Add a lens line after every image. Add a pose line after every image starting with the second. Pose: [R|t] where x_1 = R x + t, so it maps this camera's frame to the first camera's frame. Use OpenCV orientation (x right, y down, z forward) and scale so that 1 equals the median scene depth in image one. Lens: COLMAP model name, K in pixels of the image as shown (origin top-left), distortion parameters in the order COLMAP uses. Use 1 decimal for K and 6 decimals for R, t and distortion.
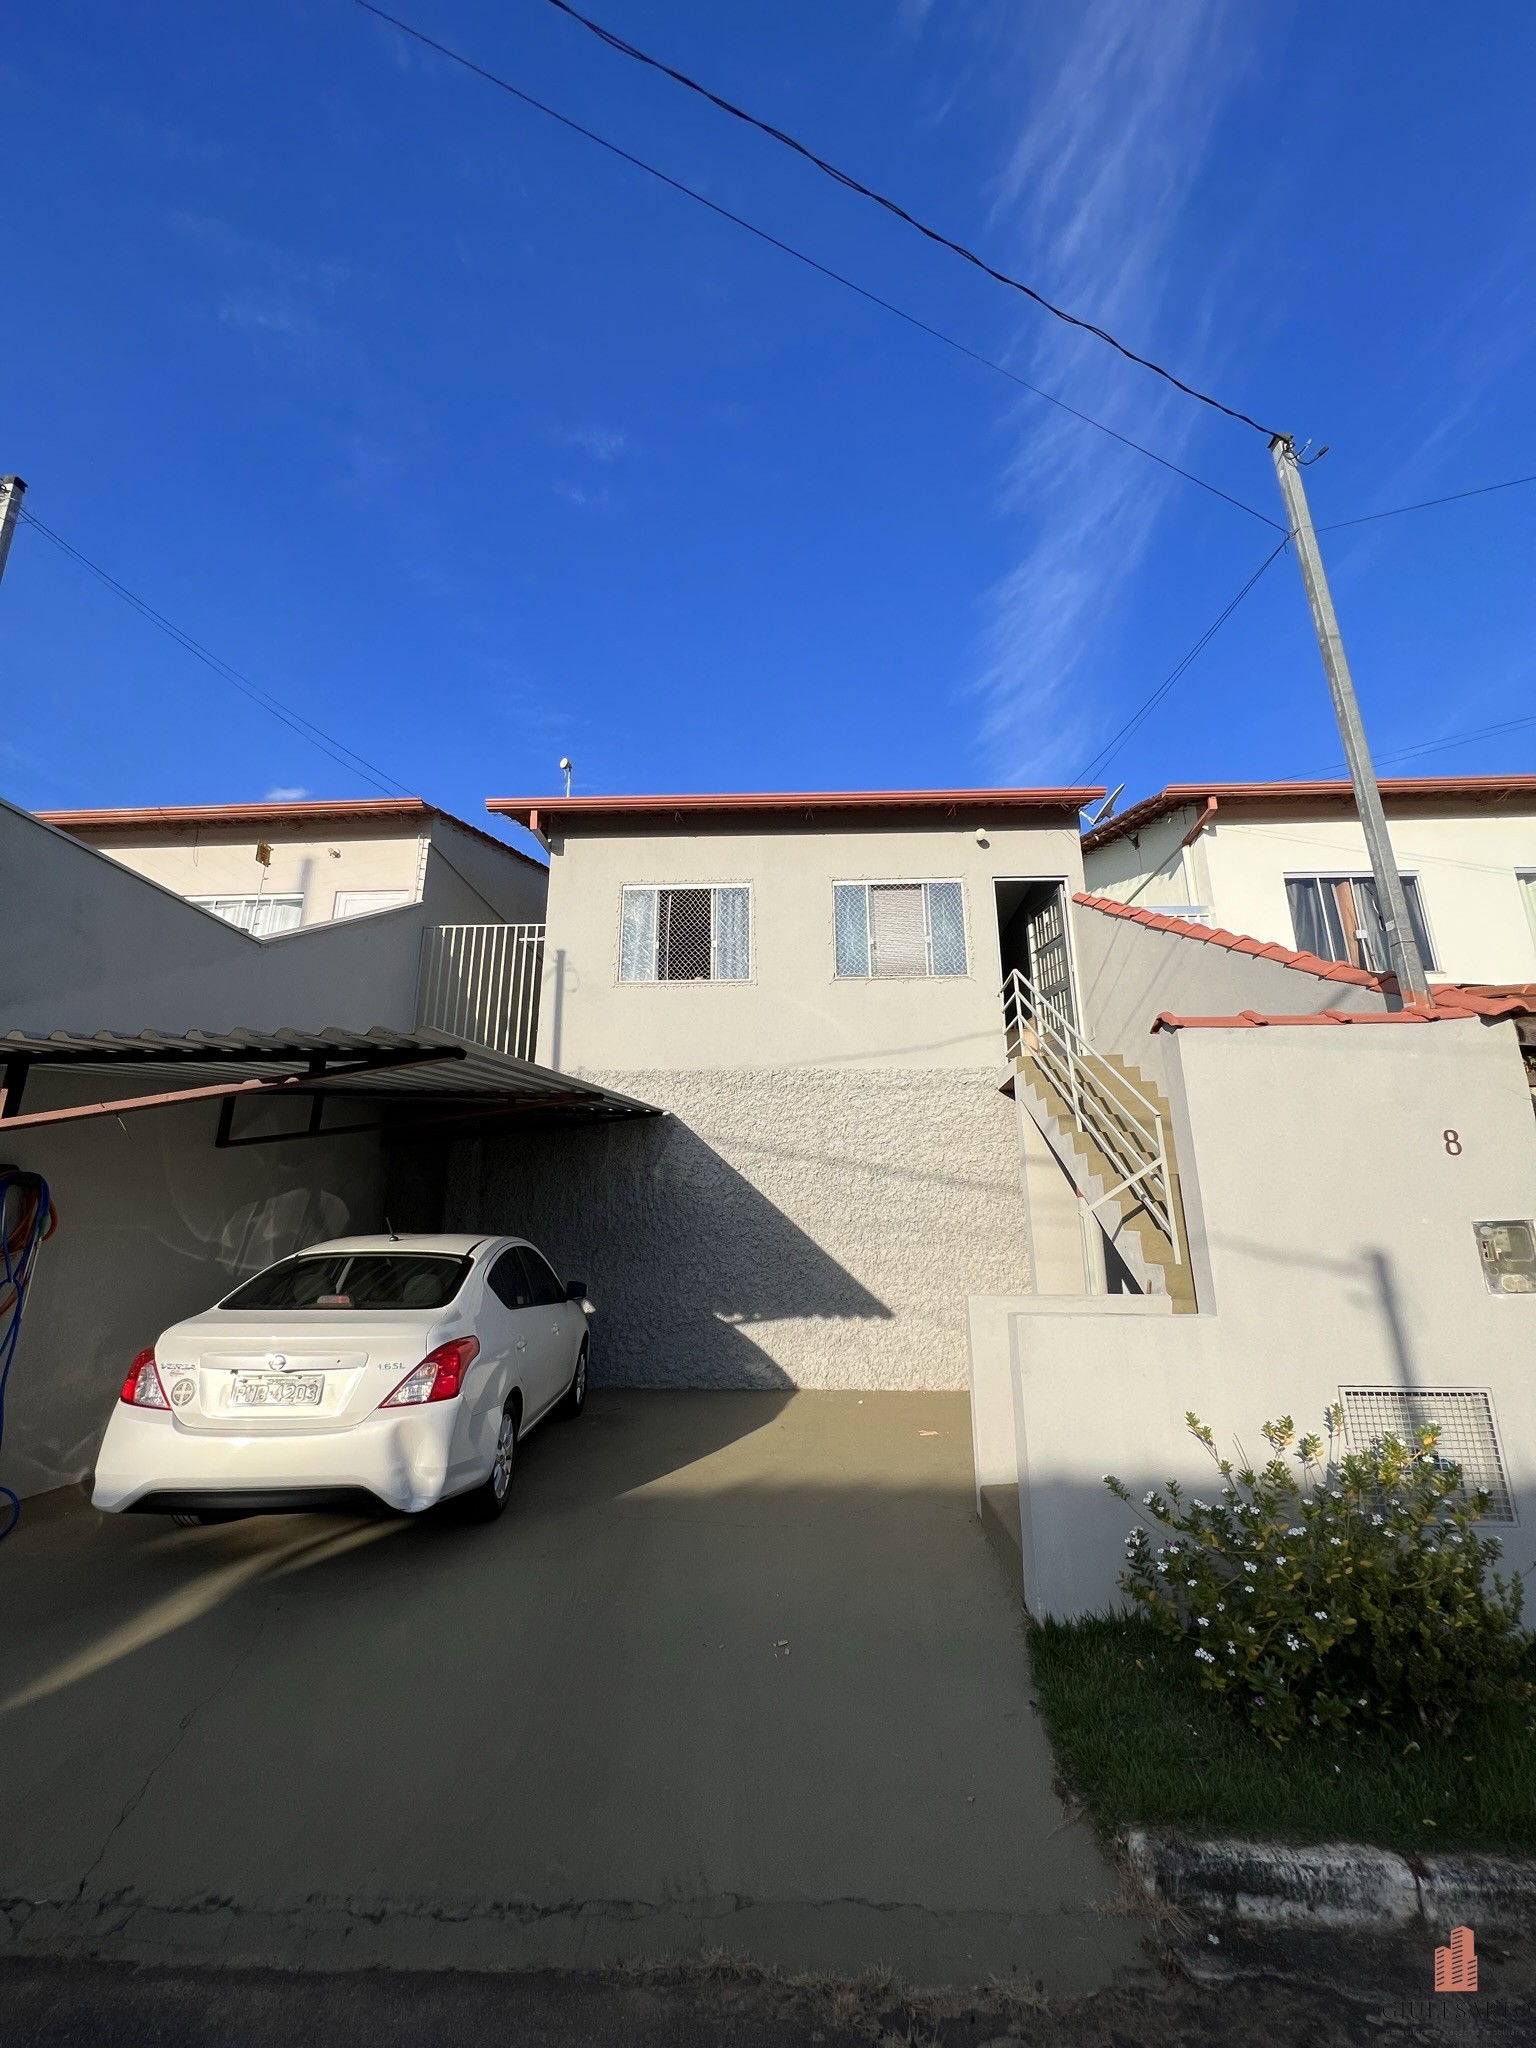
lens RADIAL K [[821.8, 0, 759.1], [0, 821.8, 1026.2], [0, 0, 1]] dist [-0.005940, 0.000568]
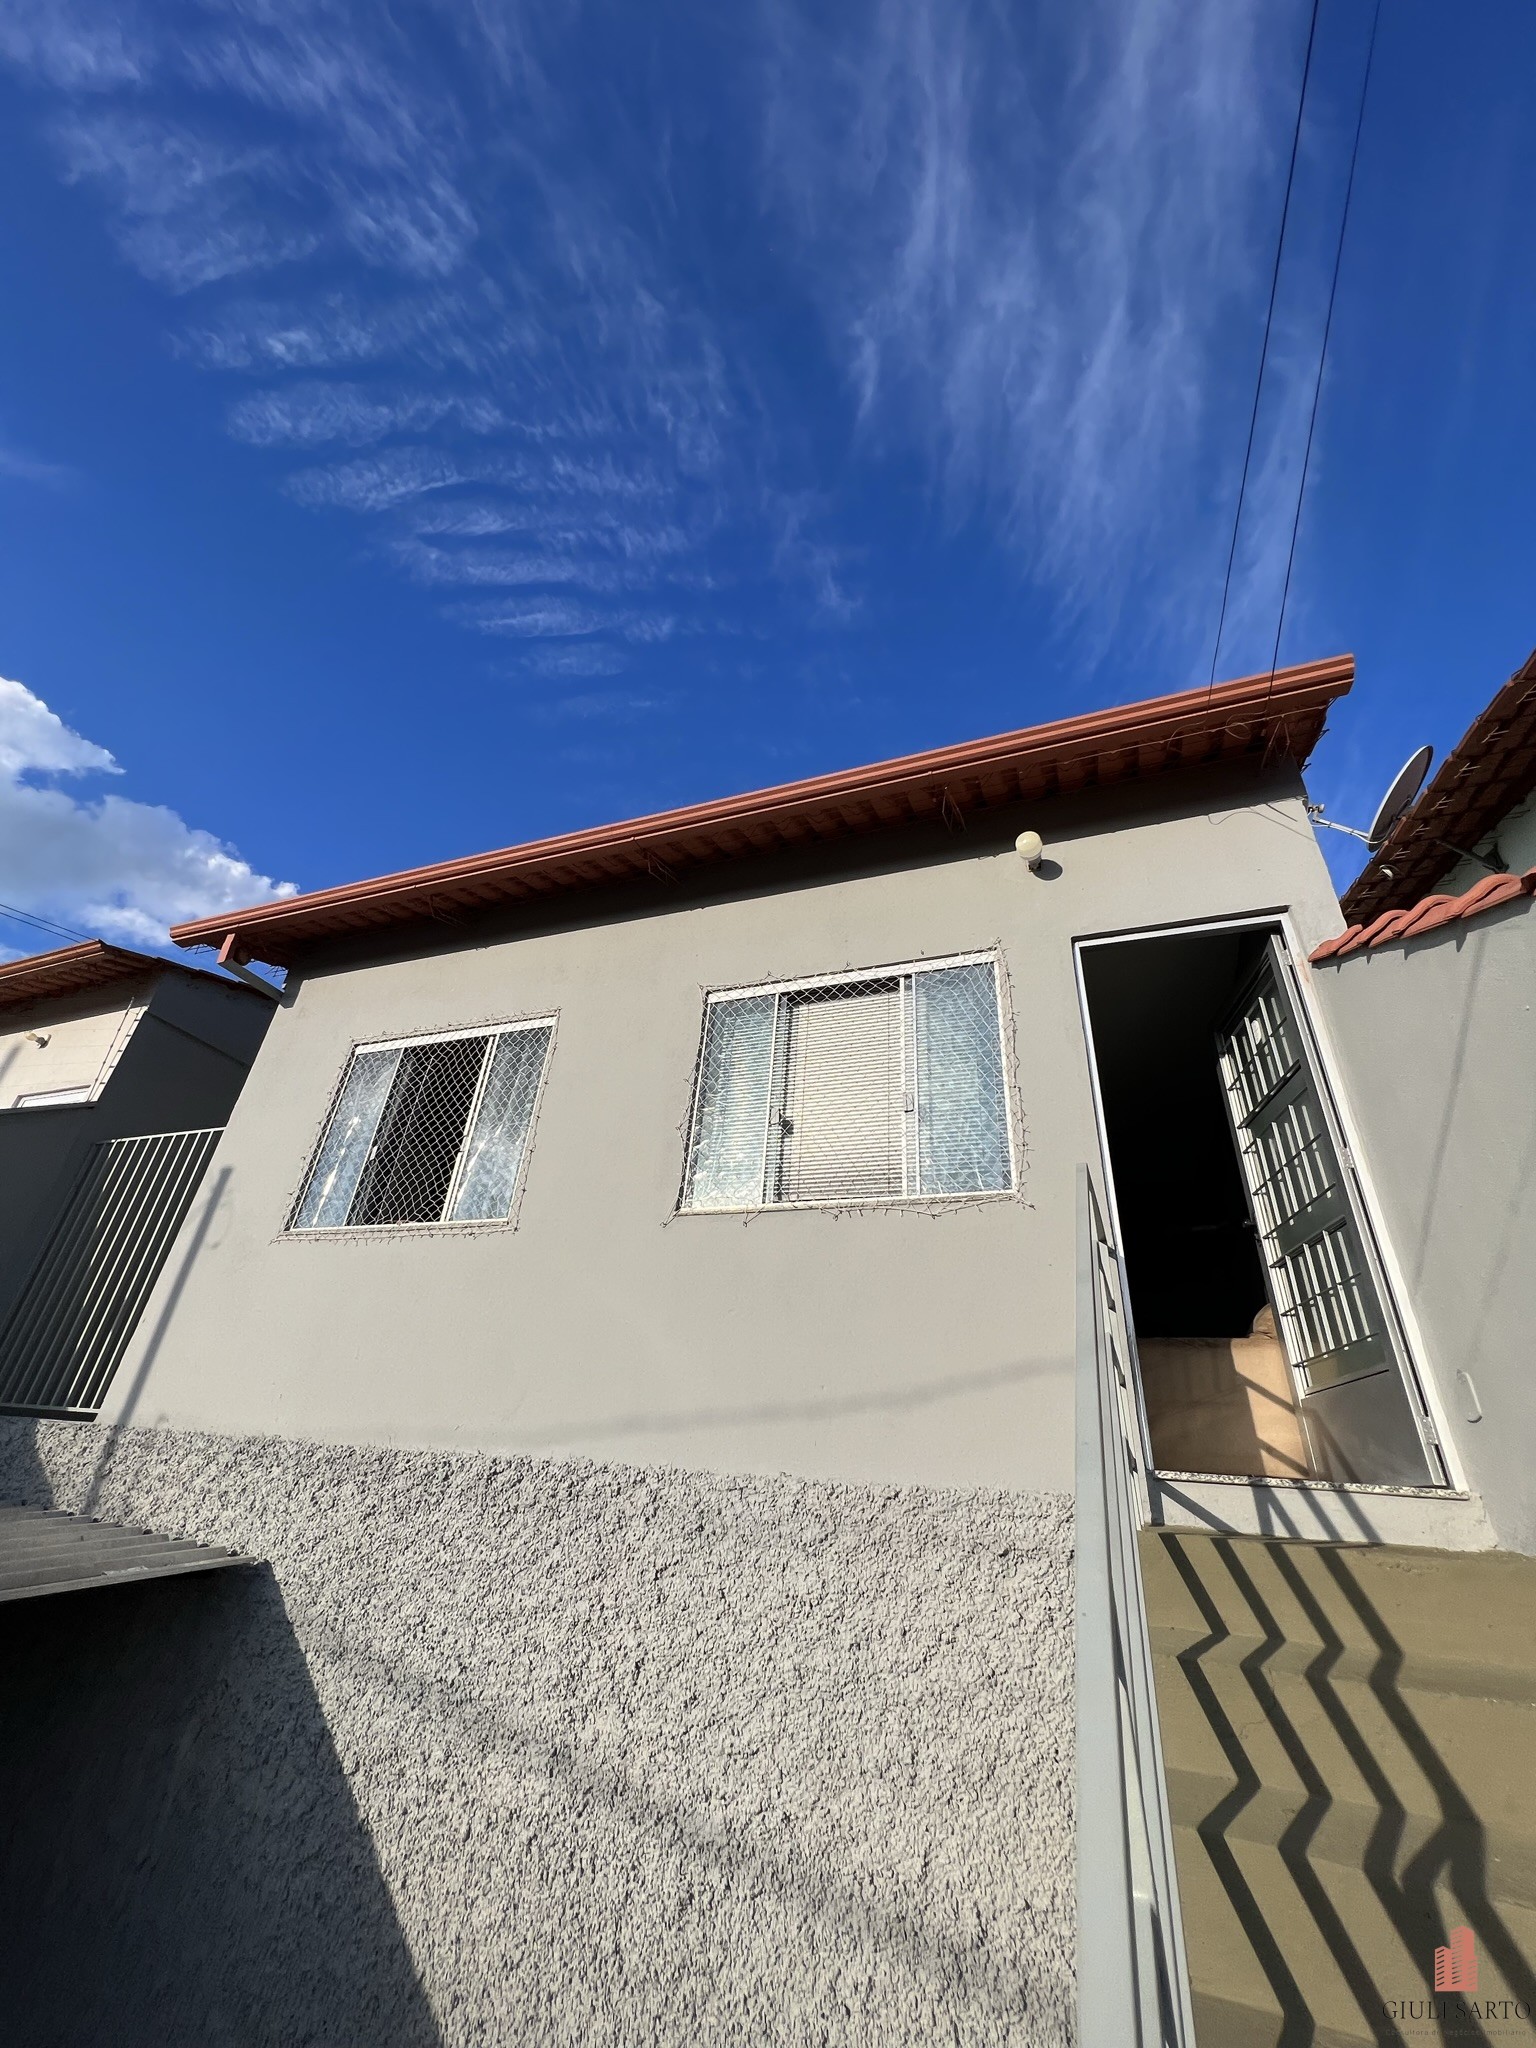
lens RADIAL K [[822.9, 0, 742.4], [0, 822.9, 1026.3], [0, 0, 1]] dist [-0.001347, 0.000183]
pose [[0.944774, -0.099436, -0.312275, 0.267331], [0.014799, 0.964831, -0.262453, -0.039742], [0.327390, 0.243337, 0.913019, 0.624901]]
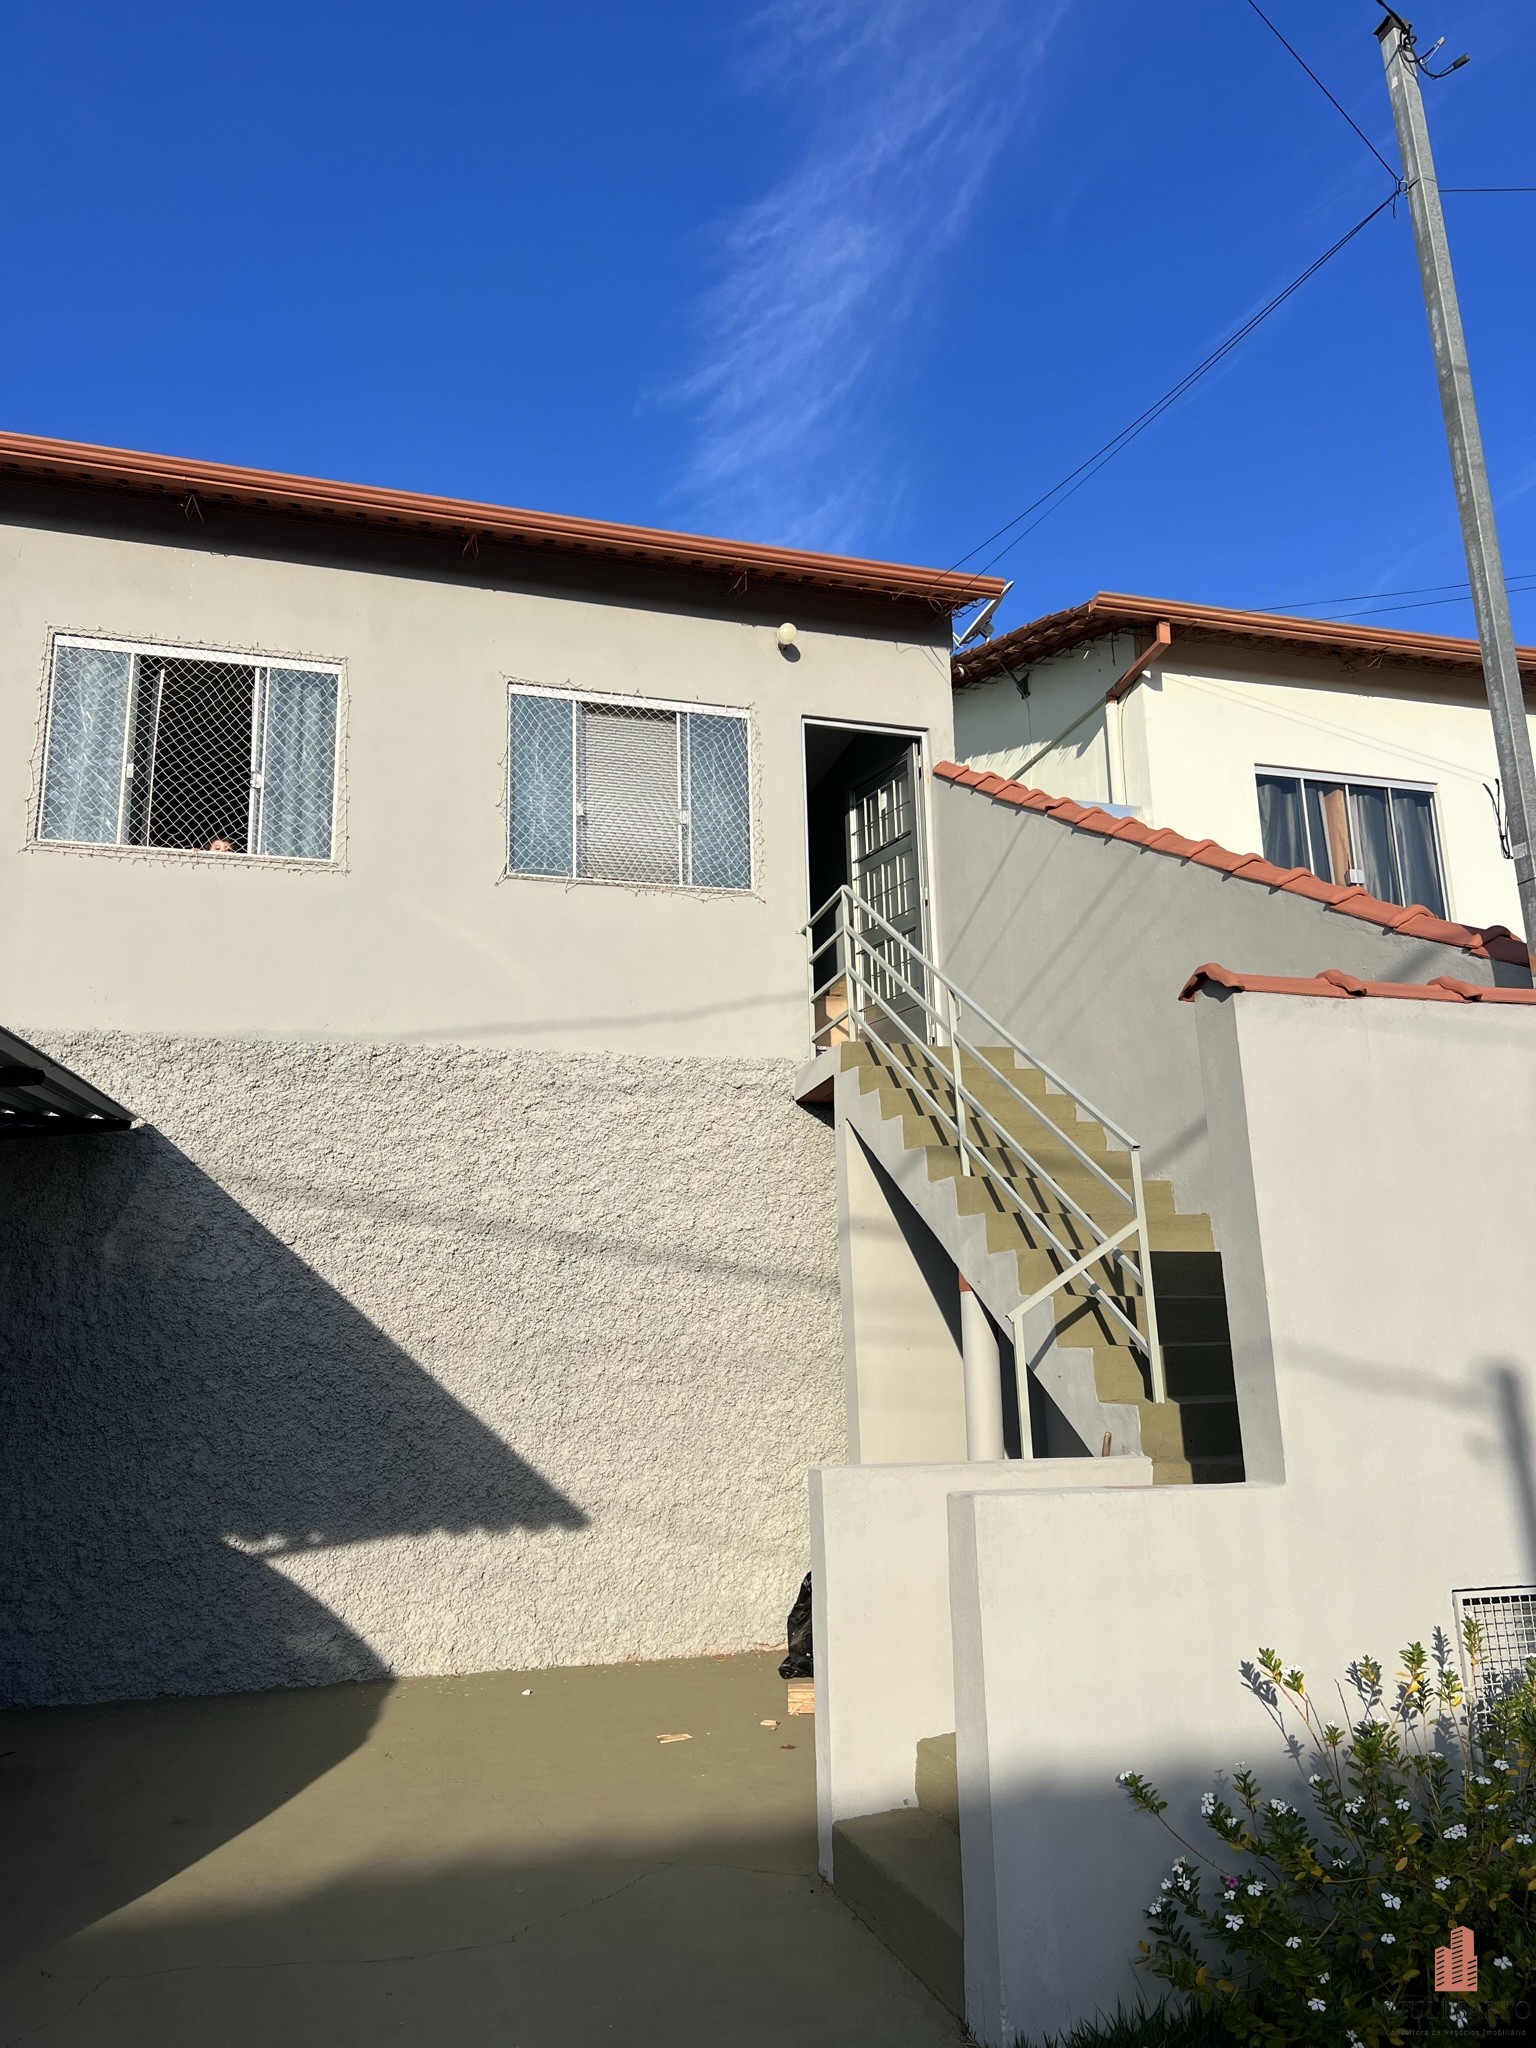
lens RADIAL K [[1537.7, 0, 780.2], [0, 1537.7, 1013.4], [0, 0, 1]] dist [0.063827, -0.076493]
pose [[0.941966, 0.058096, 0.330644, -0.061588], [-0.063572, 0.997961, 0.005761, 0.012827], [-0.329634, -0.026447, 0.943738, 0.029424]]
